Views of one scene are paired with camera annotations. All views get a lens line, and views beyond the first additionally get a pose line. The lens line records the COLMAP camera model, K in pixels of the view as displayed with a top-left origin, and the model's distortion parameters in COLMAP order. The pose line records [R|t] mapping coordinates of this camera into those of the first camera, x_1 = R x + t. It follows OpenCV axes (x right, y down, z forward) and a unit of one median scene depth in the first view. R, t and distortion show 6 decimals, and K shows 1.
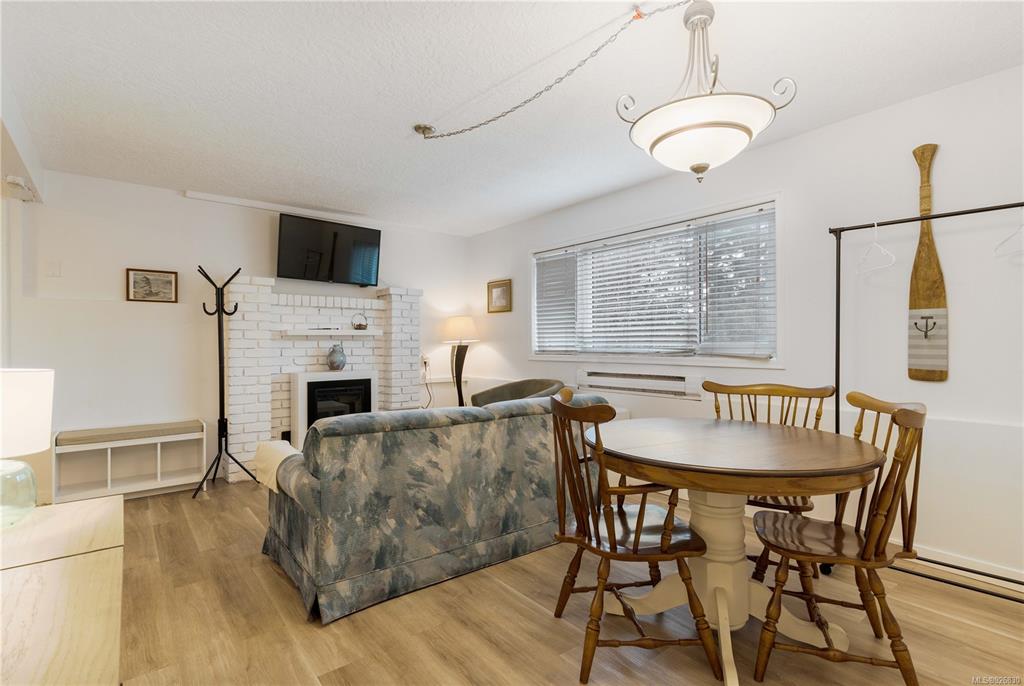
lens RADIAL K [[505.4, 0, 511.9], [0, 505.4, 344.7], [0, 0, 1]] dist [0.001290, 0.003145]
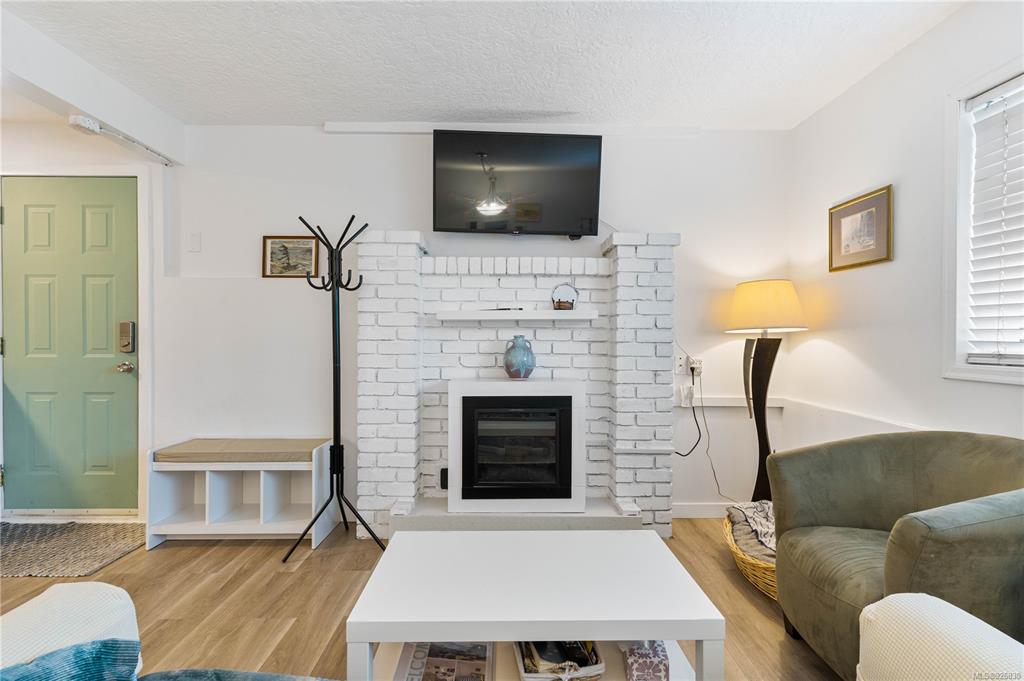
lens RADIAL K [[505.4, 0, 497.4], [0, 505.4, 345.2], [0, 0, 1]] dist [0.001290, 0.003145]
pose [[0.784328, 0.016728, -0.620121, 0.005289], [-0.006829, 0.999809, 0.018333, 0.000511], [0.620309, -0.010144, 0.784292, 0.507867]]
